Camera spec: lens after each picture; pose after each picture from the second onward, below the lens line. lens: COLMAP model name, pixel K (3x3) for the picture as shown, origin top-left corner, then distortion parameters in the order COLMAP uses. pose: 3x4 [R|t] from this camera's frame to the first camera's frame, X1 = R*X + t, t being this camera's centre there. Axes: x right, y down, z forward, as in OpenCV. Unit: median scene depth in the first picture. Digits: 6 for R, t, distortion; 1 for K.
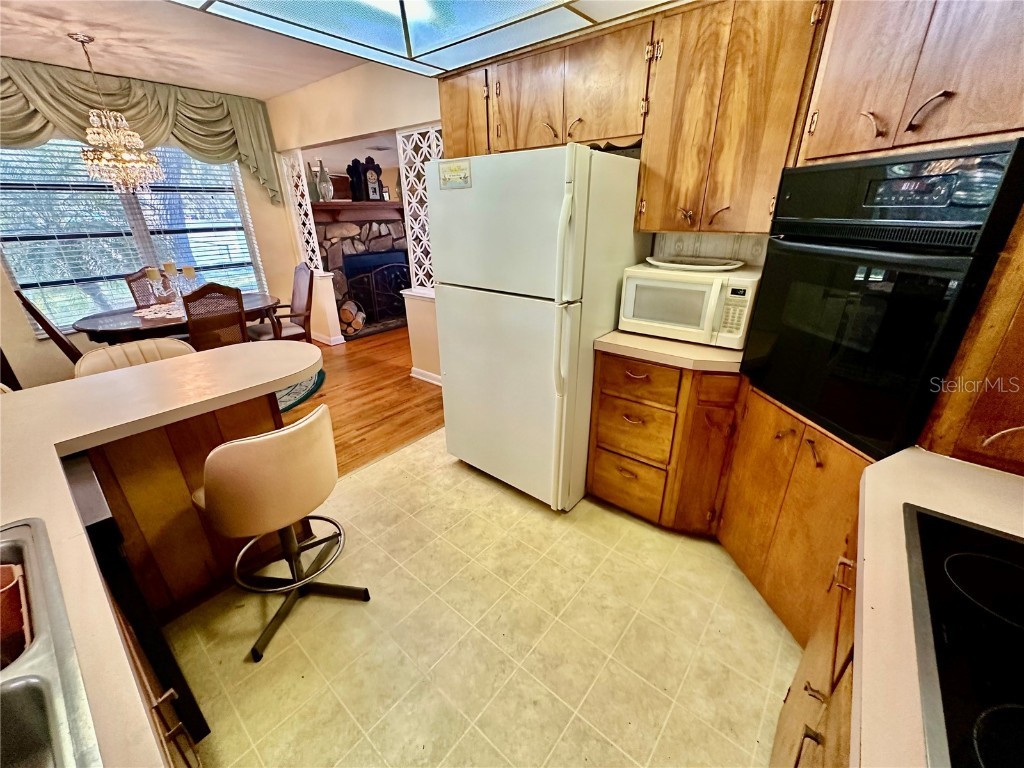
lens RADIAL K [[408.6, 0, 512.0], [0, 408.6, 384.0], [0, 0, 1]] dist [0.000001, 0.000121]
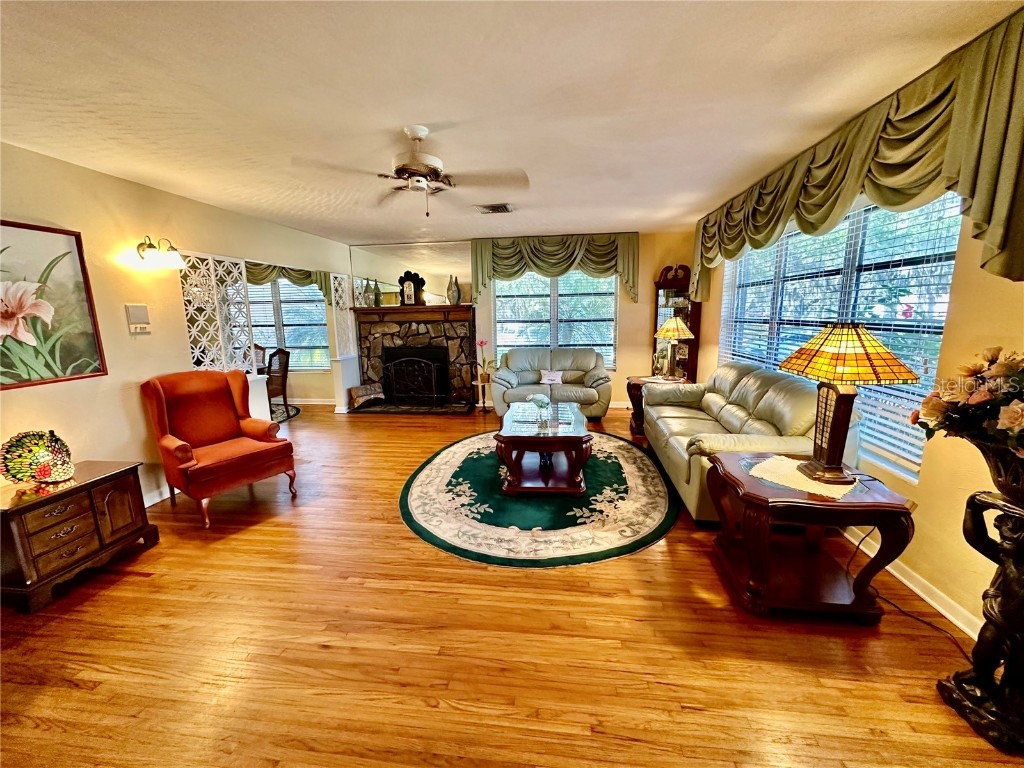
lens RADIAL K [[408.6, 0, 512.0], [0, 408.6, 384.0], [0, 0, 1]] dist [0.000001, 0.000121]
pose [[0.533402, 0.149345, -0.832574, 0.831020], [-0.322910, 0.945697, -0.037240, -0.286780], [0.781801, 0.288710, 0.552661, 0.648793]]
